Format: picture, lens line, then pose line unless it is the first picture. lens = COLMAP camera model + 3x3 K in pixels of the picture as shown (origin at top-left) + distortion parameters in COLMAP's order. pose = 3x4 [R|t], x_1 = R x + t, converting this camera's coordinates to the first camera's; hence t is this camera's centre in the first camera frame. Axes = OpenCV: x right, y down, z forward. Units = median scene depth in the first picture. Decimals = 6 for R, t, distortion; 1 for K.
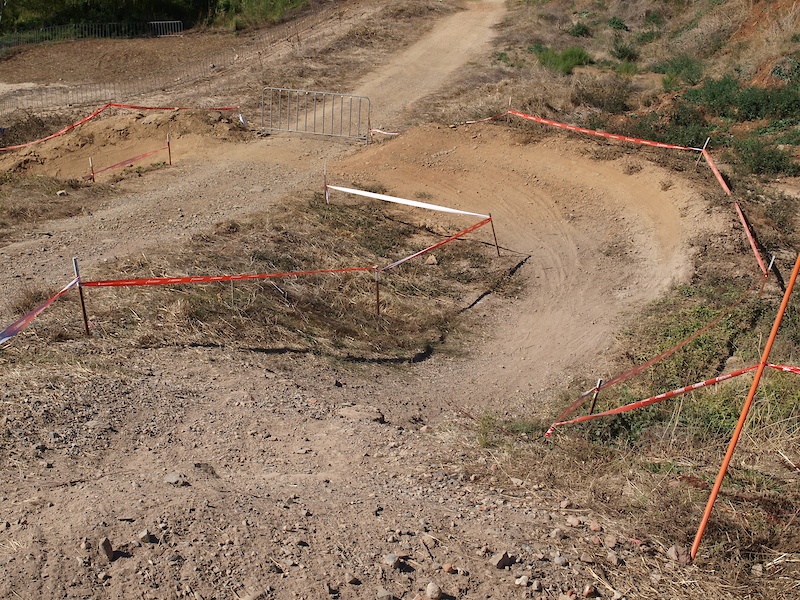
lens RADIAL K [[1307.9, 0, 399.8], [0, 1307.9, 300.1], [0, 0, 1]] dist [-0.010910, 0.000000]
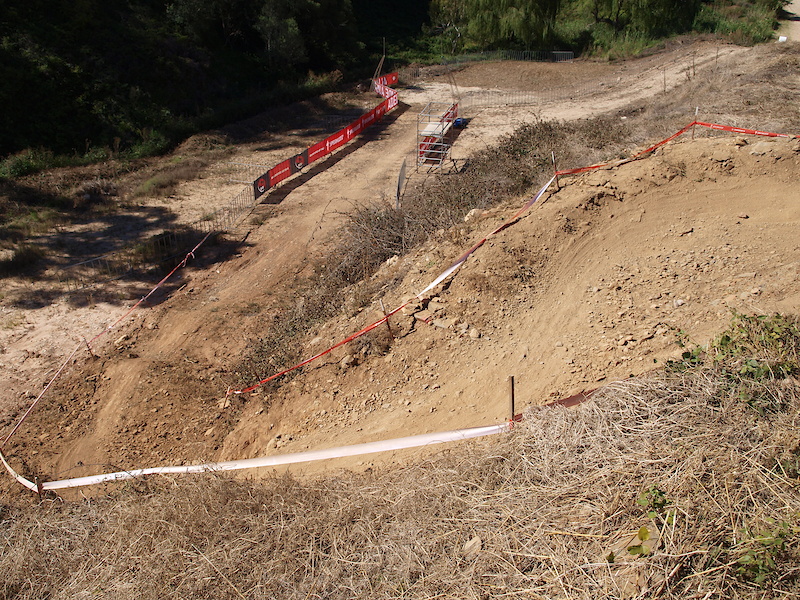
lens RADIAL K [[666.2, 0, 400.0], [0, 666.2, 299.7], [0, 0, 1]] dist [-0.047548, 0.015747]
pose [[0.942131, 0.157195, -0.296108, -0.105253], [-0.114780, 0.981121, 0.155651, -0.036065], [0.314985, -0.112657, 0.942387, 0.233583]]
